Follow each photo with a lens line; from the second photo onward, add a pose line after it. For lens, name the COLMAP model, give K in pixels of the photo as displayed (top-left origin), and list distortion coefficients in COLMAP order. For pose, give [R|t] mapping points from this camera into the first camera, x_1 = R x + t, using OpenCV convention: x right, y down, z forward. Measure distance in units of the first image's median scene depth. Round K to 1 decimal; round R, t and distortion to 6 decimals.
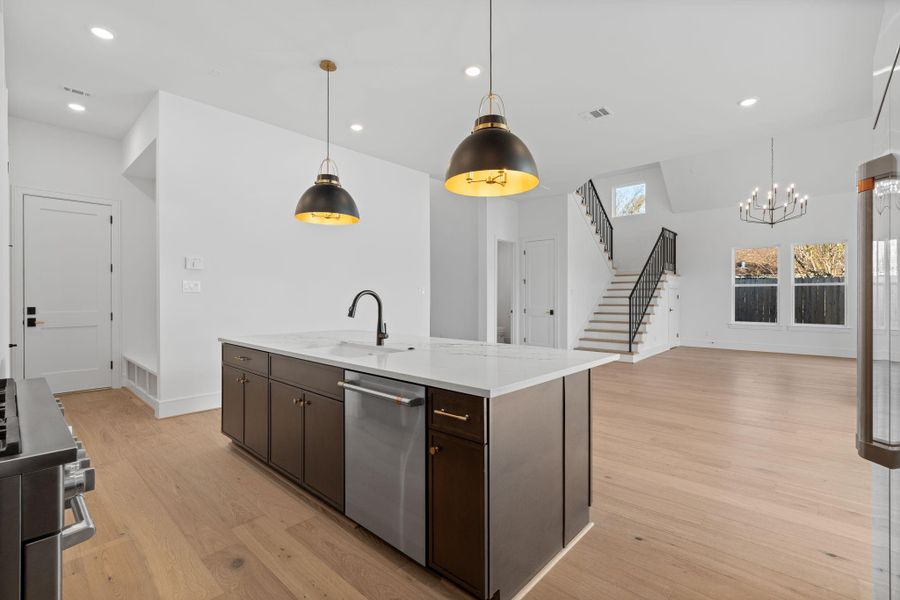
lens RADIAL K [[407.2, 0, 450.0], [0, 407.2, 300.0], [0, 0, 1]] dist [-0.000615, 0.000304]
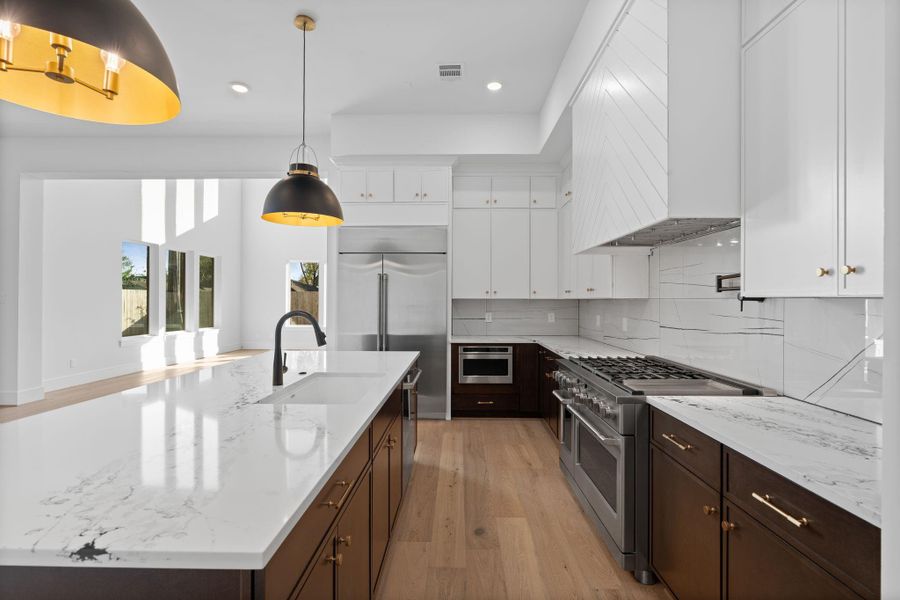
lens RADIAL K [[407.2, 0, 450.0], [0, 407.2, 300.0], [0, 0, 1]] dist [-0.000615, 0.000304]
pose [[-0.658684, 0.004552, 0.752406, -1.310232], [0.004885, 0.999986, -0.001774, -0.056743], [-0.752403, 0.002507, -0.658698, 1.760192]]
